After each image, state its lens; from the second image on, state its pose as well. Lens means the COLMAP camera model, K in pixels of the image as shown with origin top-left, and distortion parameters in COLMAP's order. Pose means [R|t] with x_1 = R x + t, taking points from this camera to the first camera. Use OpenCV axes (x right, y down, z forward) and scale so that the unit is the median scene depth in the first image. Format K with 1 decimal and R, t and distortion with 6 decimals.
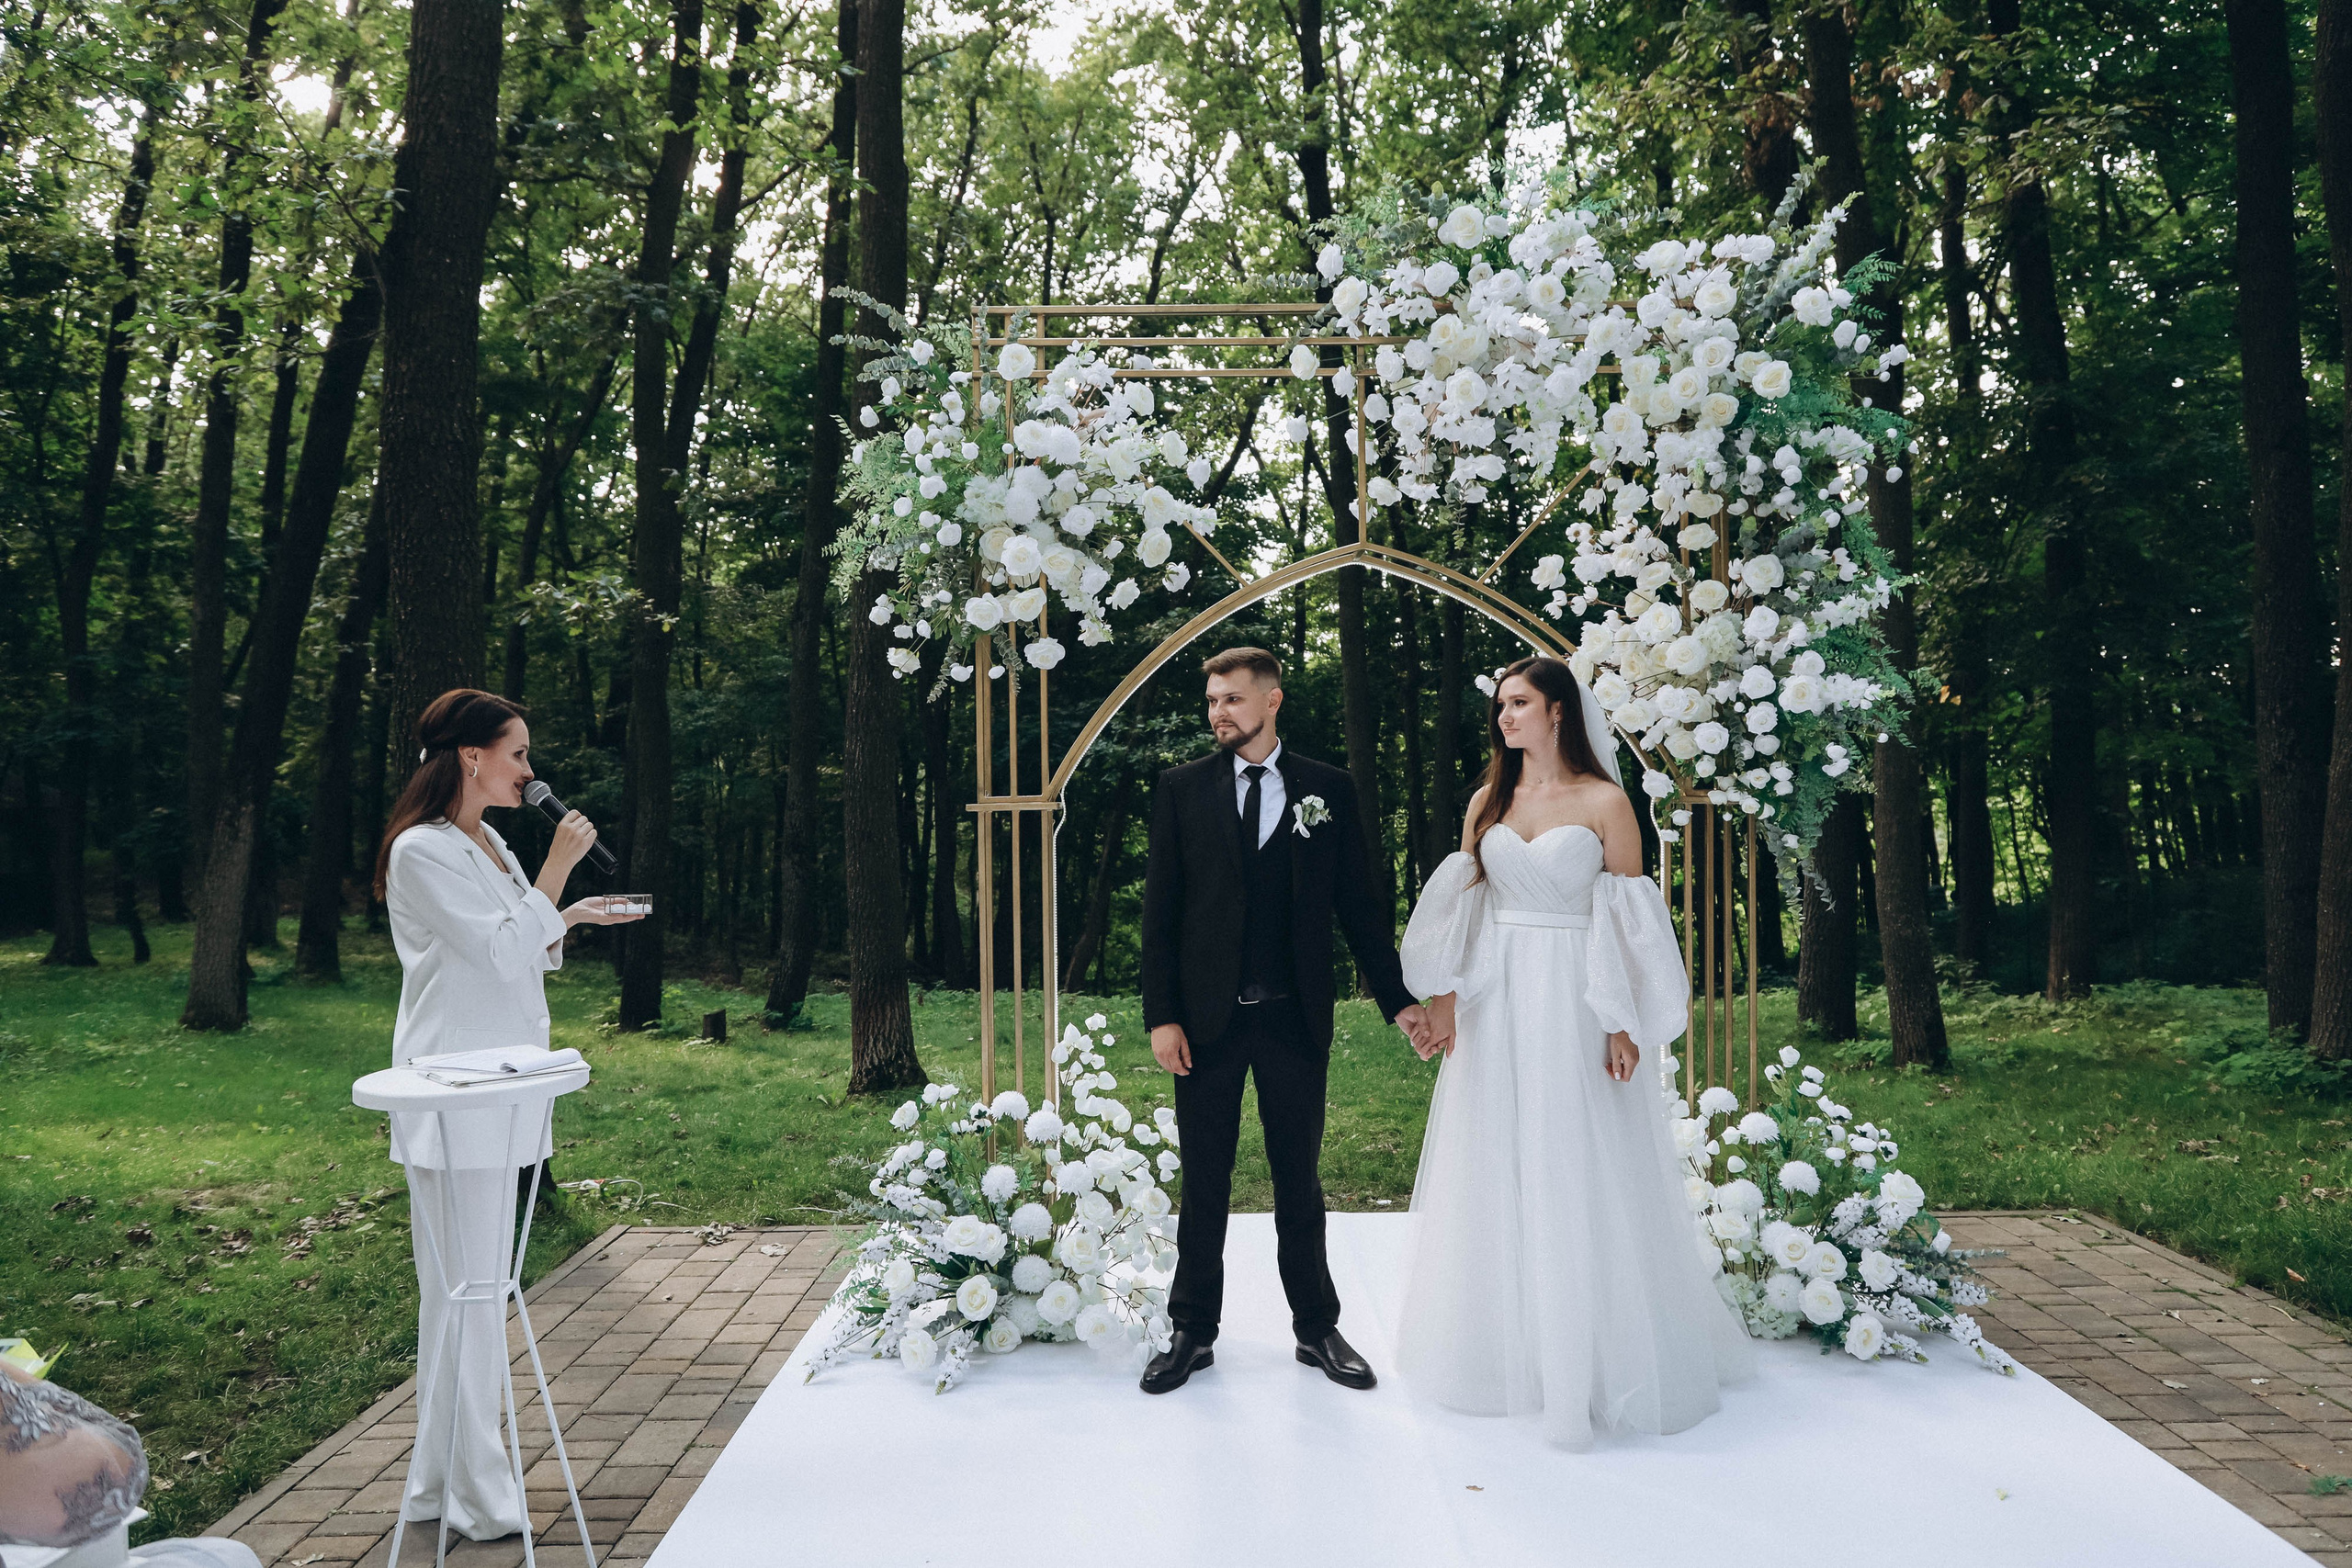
lens RADIAL K [[1577.8, 0, 1178.7], [0, 1577.8, 791.4], [0, 0, 1]] dist [0.004948, -0.006493]
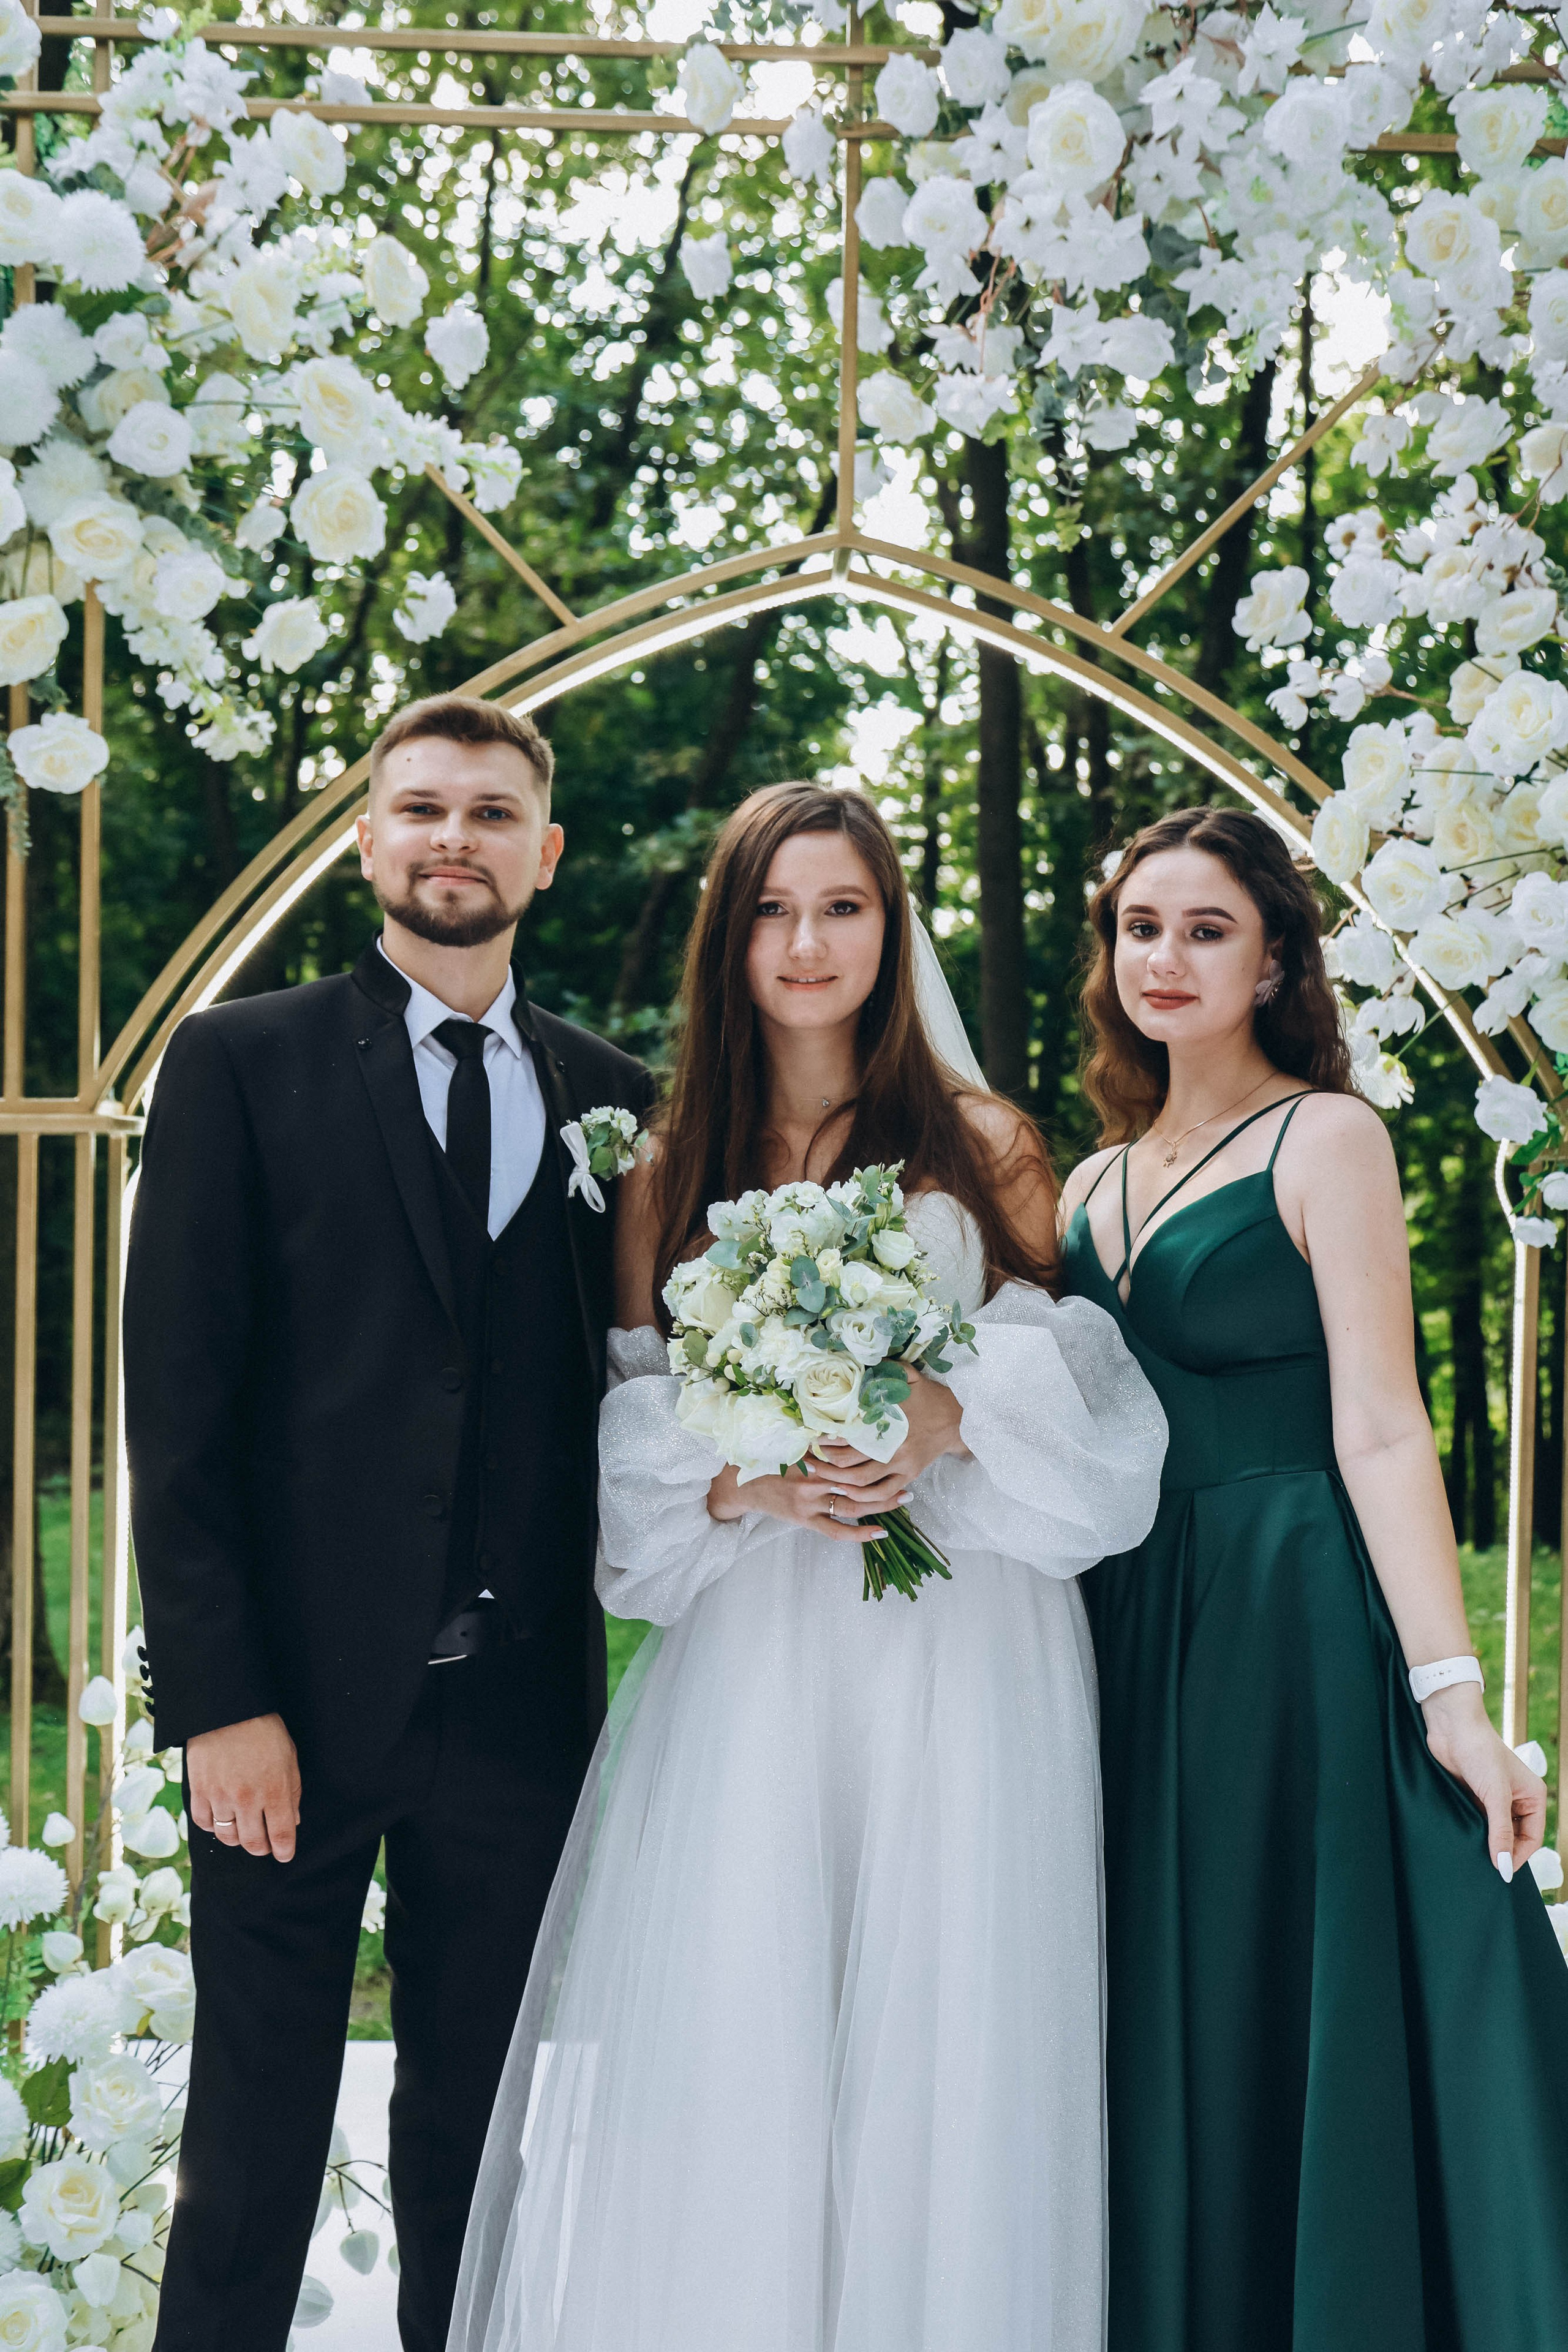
lens RADIAL K [[2728.3, 0, 784.0], [0, 2728.3, 1176.0], [0, 0, 1]] dist [0.020130, 0.065451]
pose [[0.999475, 0.027545, 0.017072, 0.095070], [-0.027676, 0.999589, 0.007455, 0.013394], [-0.016859, -0.007923, 0.999826, 0.263360]]
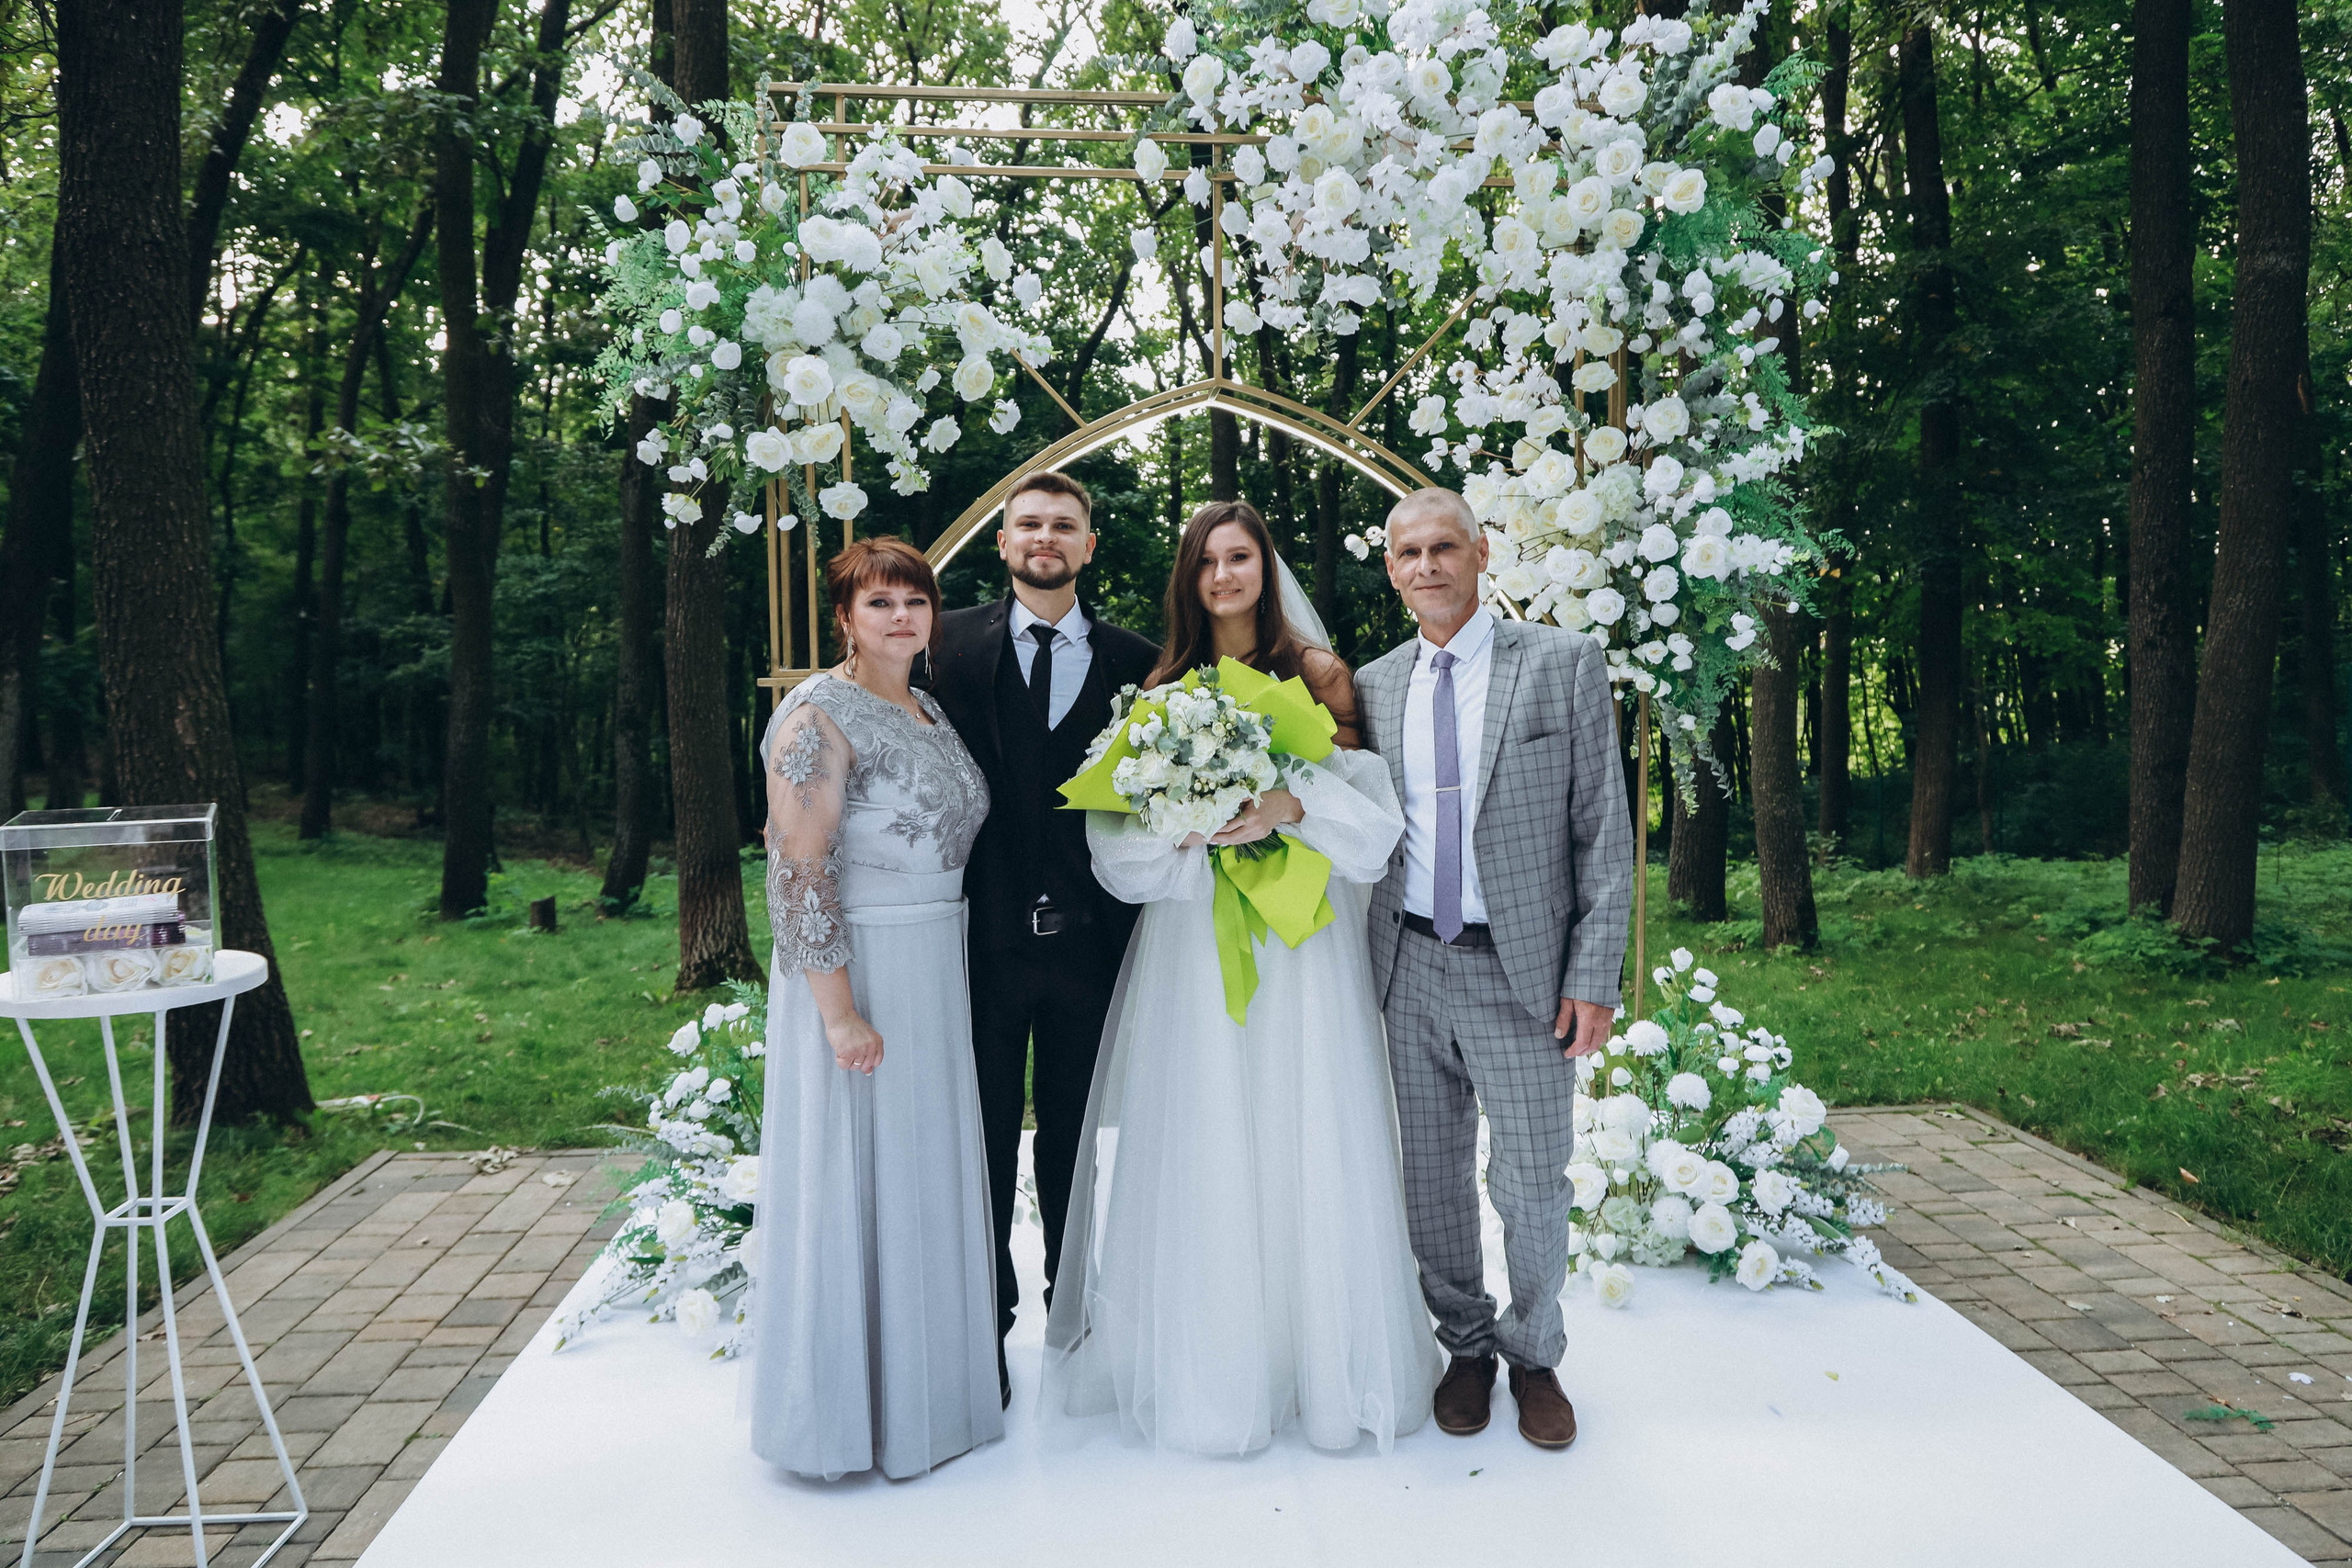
lens RADIAL K [[1570.3, 0, 1182.7], [0, 1570.3, 771.3], [0, 0, 1]] dist [0.018119, -0.003989]
pose [[0.996867, -0.001340, 0.079089, 0.029199], [-0.003962, 0.997755, 0.066846, 0.000786], [-0.079001, -0.066950, 0.994624, 0.128242]]
